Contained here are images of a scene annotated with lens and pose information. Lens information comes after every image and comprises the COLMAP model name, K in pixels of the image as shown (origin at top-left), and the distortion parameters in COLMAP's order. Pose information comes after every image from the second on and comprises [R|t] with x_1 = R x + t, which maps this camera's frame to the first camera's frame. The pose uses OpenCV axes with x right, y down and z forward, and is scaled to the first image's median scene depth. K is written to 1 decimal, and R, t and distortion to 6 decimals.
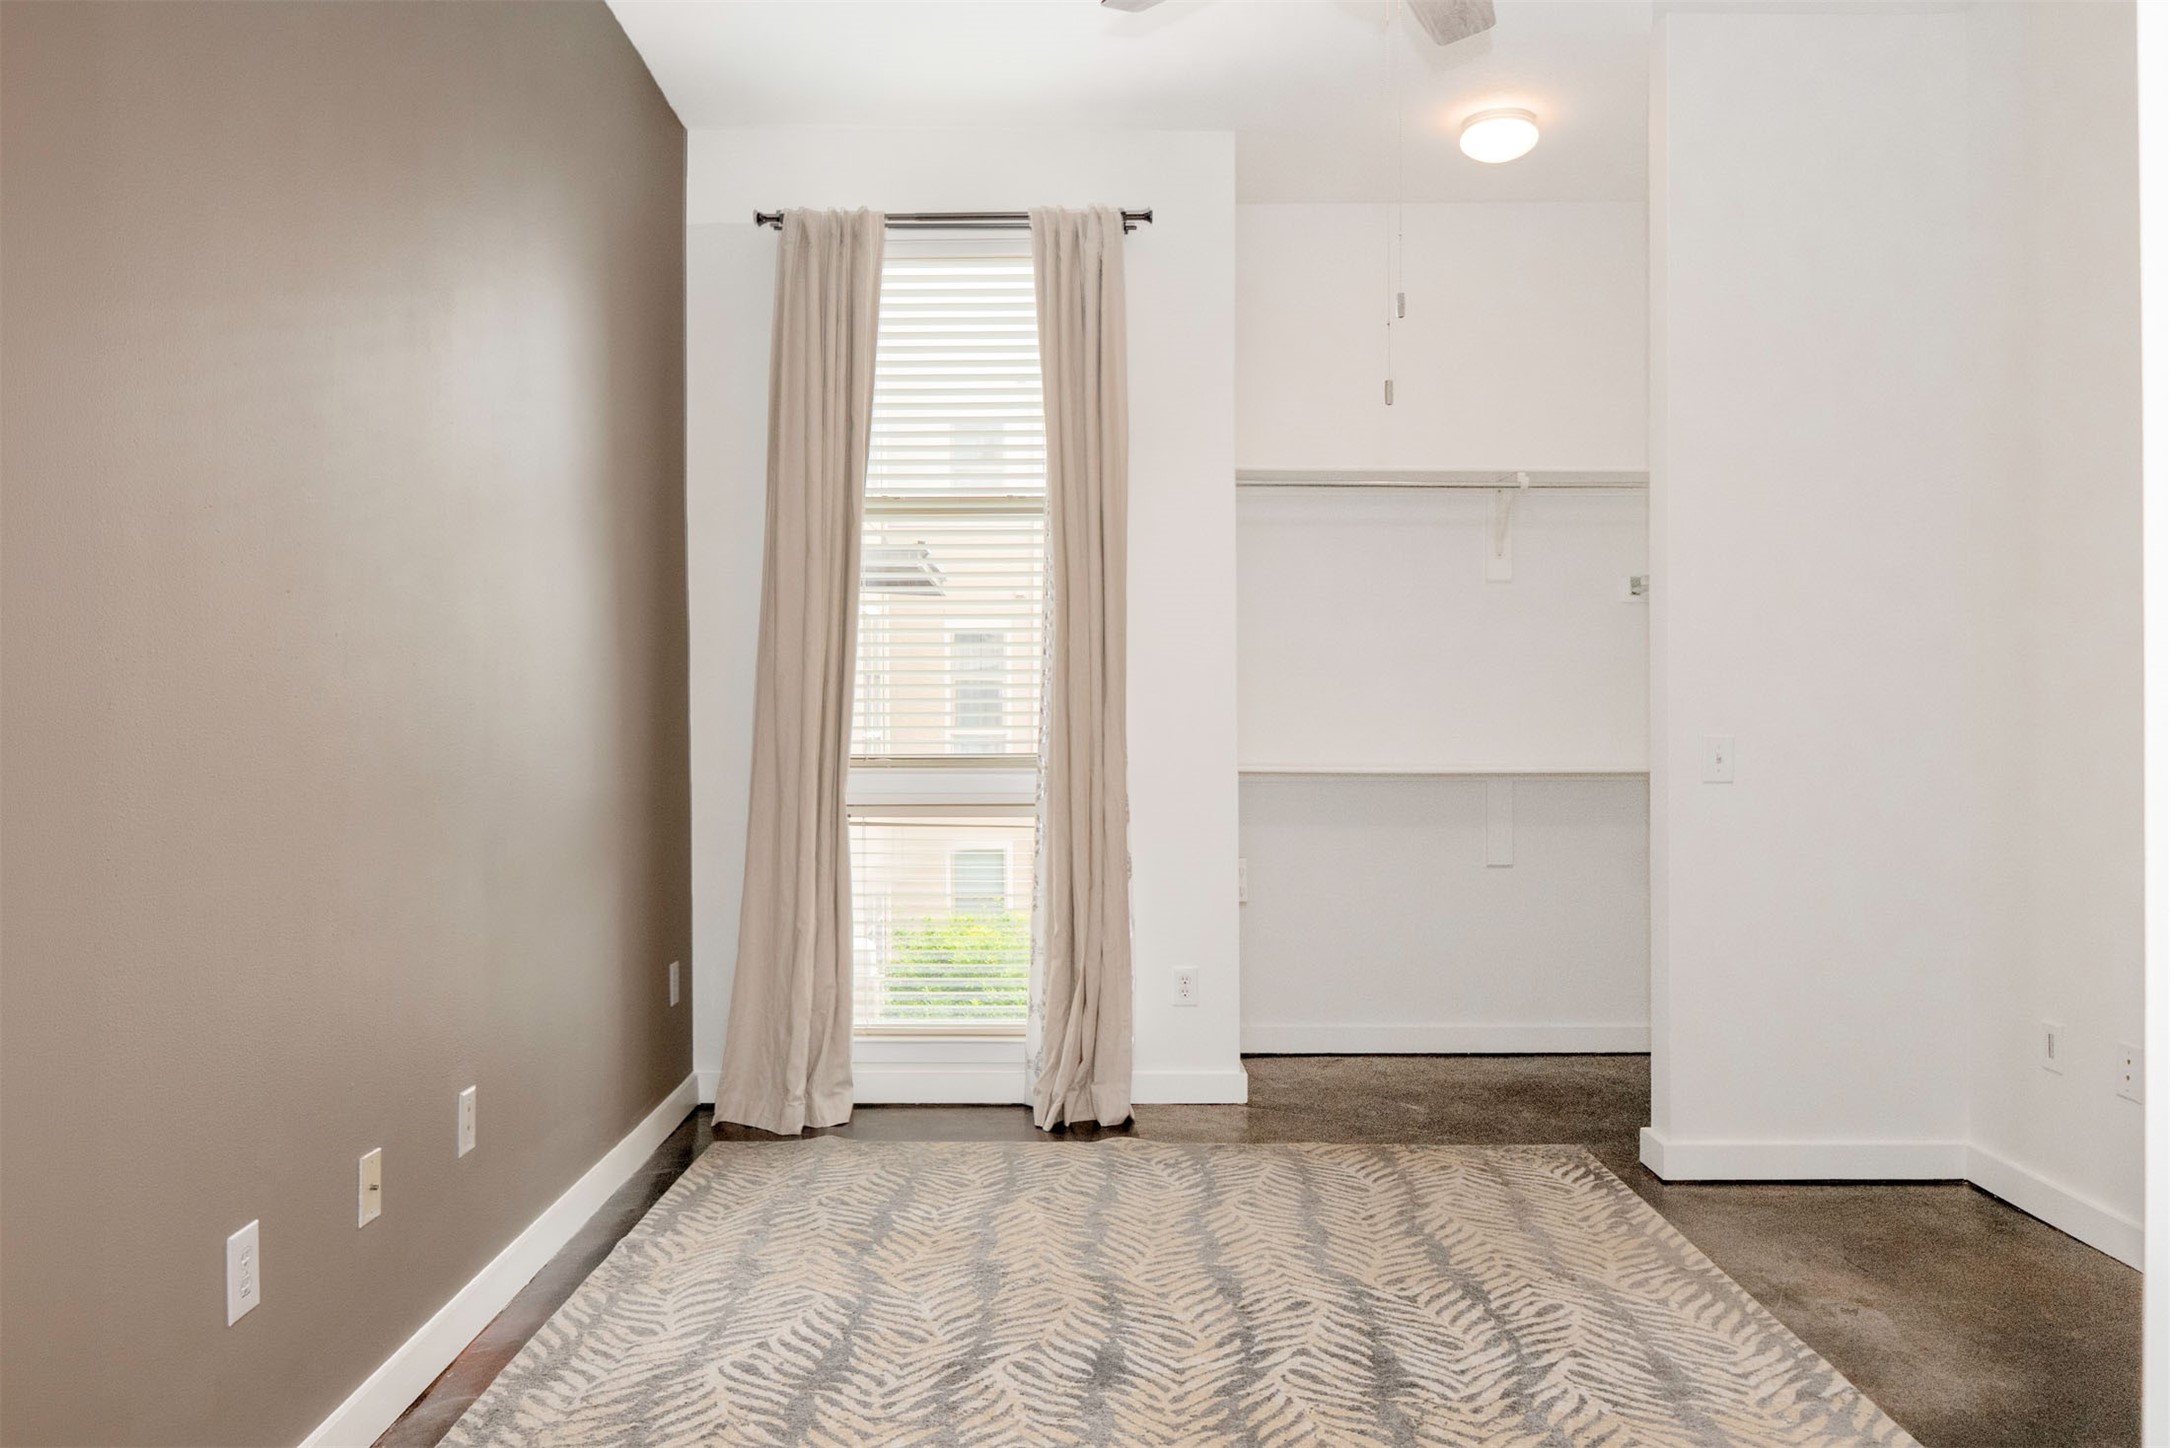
lens RADIAL K [[1540.4, 0, 1083.6], [0, 1540.4, 717.6], [0, 0, 1]] dist [0.004830, -0.006236]
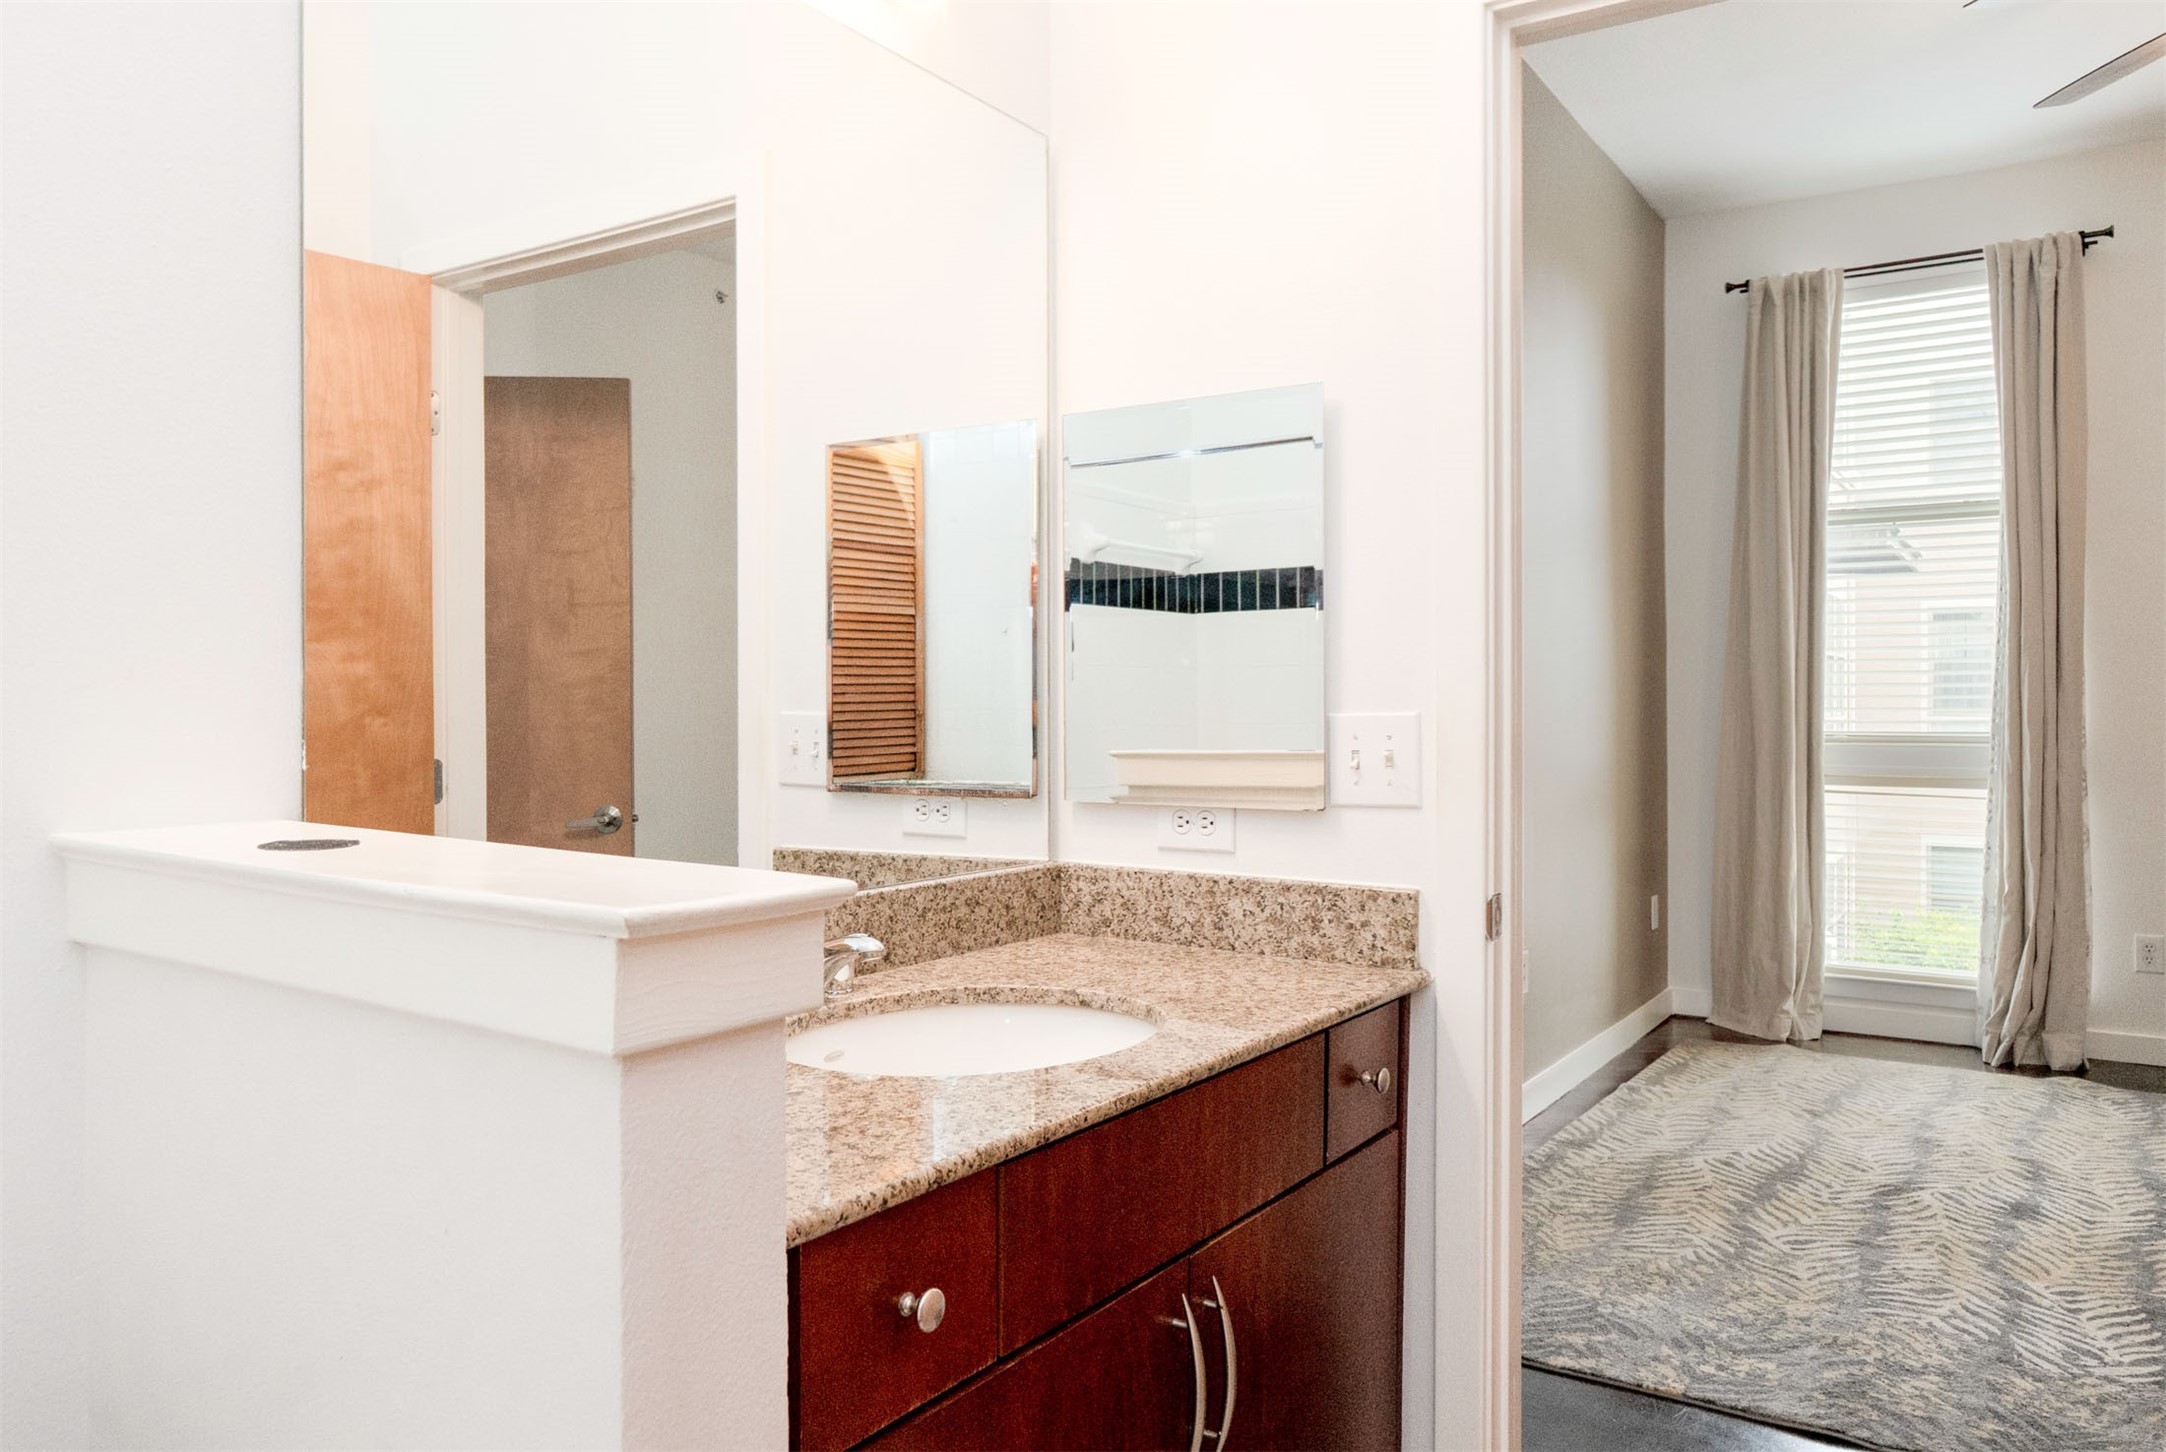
lens RADIAL K [[1549.3, 0, 1099.4], [0, 1549.3, 715.8], [0, 0, 1]] dist [-0.019815, 0.012566]
pose [[0.835746, 0.005763, -0.549086, 0.051685], [-0.001265, 0.999962, 0.008571, 0.003576], [0.549115, -0.006469, 0.835722, -0.336373]]
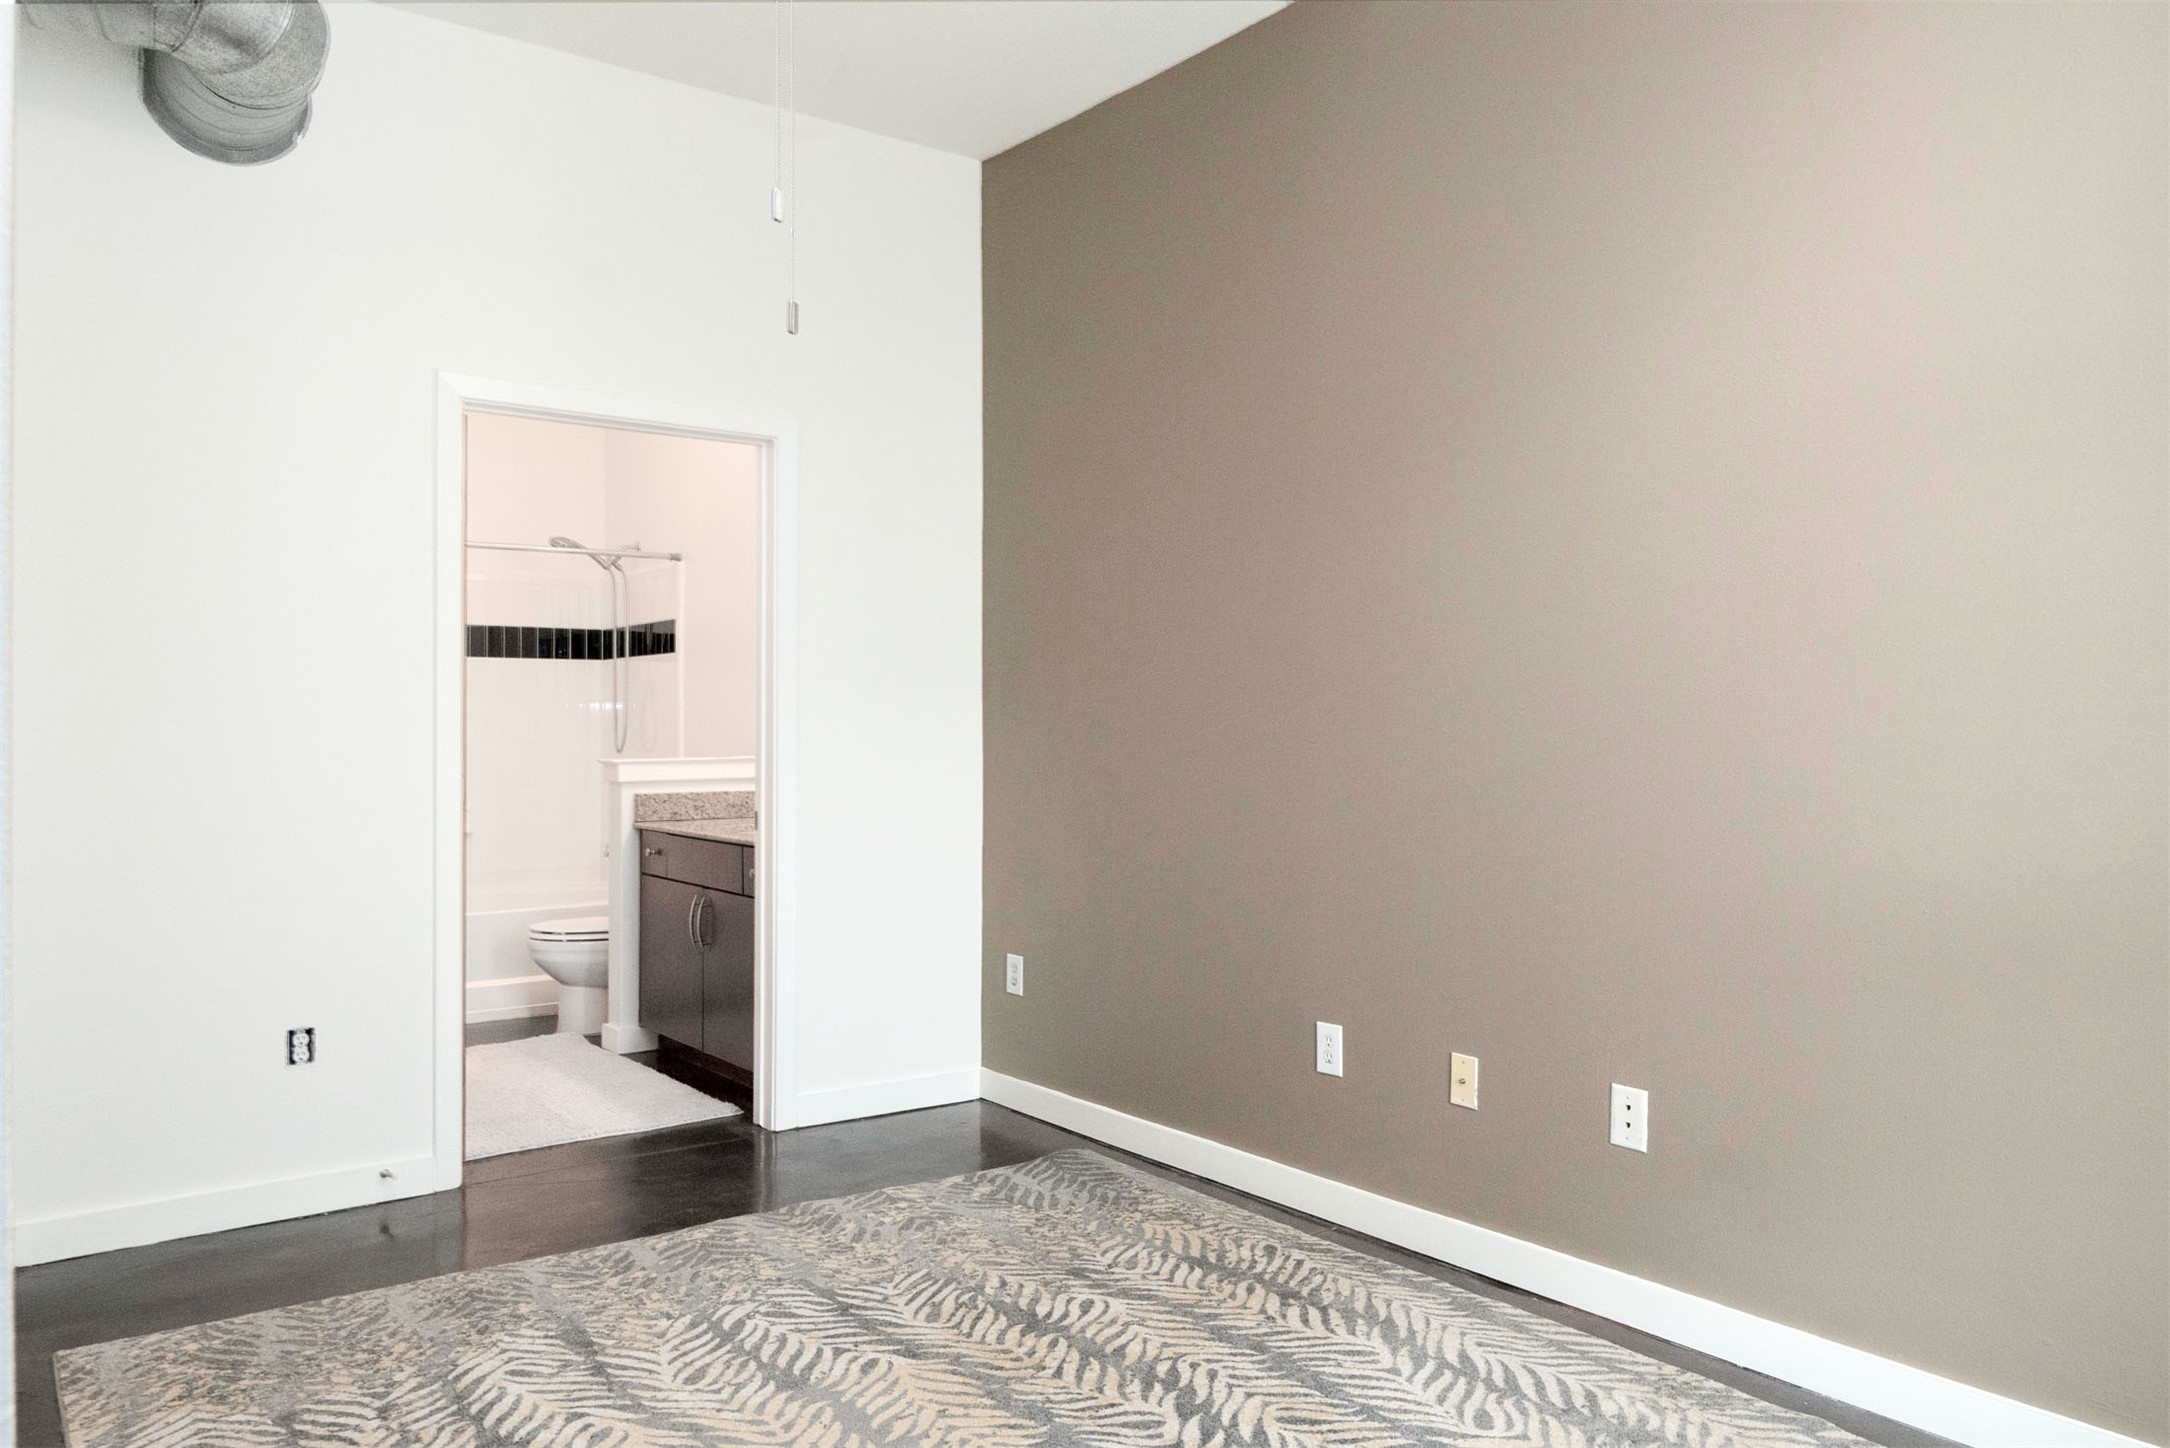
lens RADIAL K [[1540.4, 0, 1070.4], [0, 1540.4, 722.9], [0, 0, 1]] dist [0.004830, -0.006236]
pose [[-0.805674, -0.008285, -0.592301, 0.388181], [-0.006296, 0.999965, -0.005423, 0.003609], [0.592325, -0.000640, -0.805699, 1.210227]]
